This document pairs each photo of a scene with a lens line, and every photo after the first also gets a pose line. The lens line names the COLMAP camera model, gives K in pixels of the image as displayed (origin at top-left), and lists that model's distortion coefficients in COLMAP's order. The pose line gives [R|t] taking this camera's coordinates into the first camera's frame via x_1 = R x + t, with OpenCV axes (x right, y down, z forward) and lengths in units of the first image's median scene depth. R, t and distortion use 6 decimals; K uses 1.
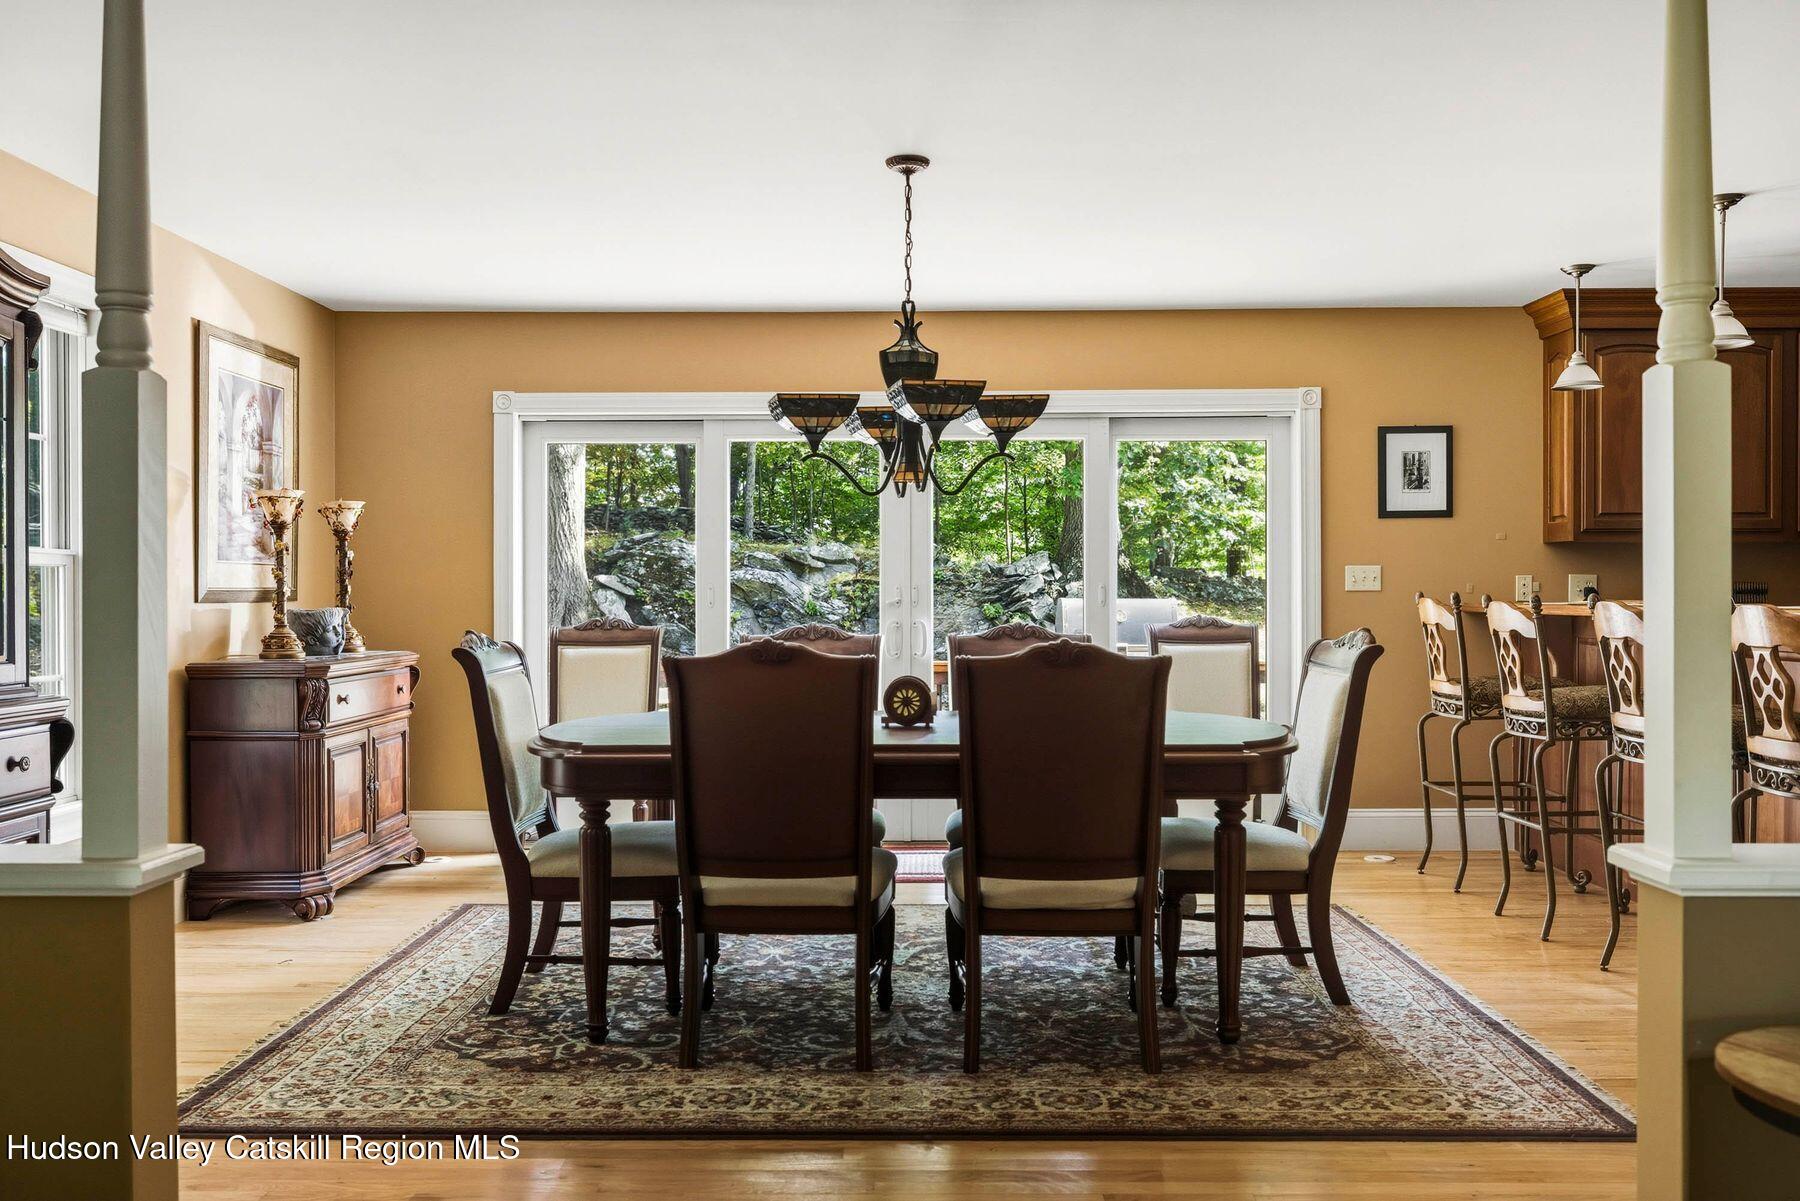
lens RADIAL K [[1427.7, 0, 900.0], [0, 1427.7, 600.5], [0, 0, 1]] dist [0.004075, -0.000085]
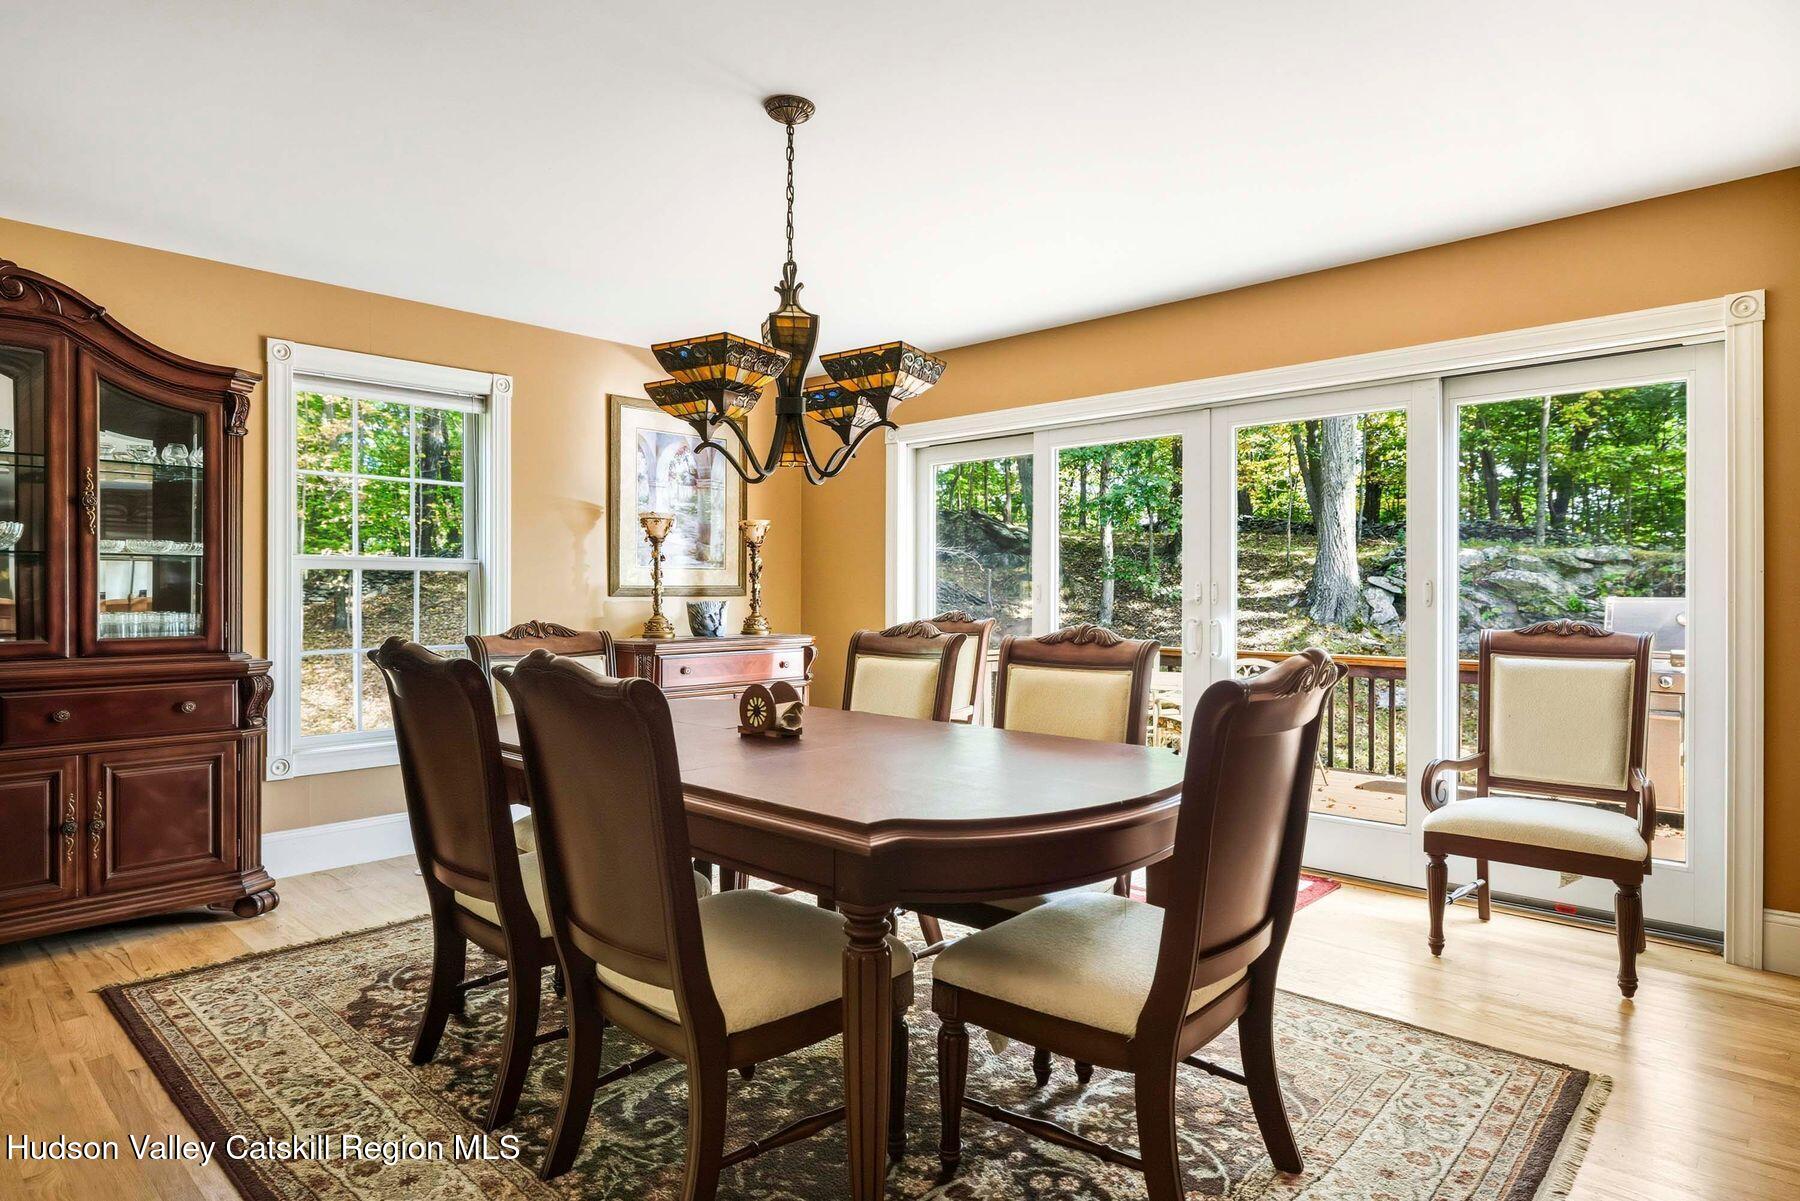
lens RADIAL K [[998.2, 0, 898.7], [0, 998.2, 593.6], [0, 0, 1]] dist [0.001304, 0.000384]
pose [[0.749008, 0.003183, -0.662553, 0.294126], [-0.004975, 0.999987, -0.000820, -0.001428], [0.662542, 0.003910, 0.749015, 0.359978]]
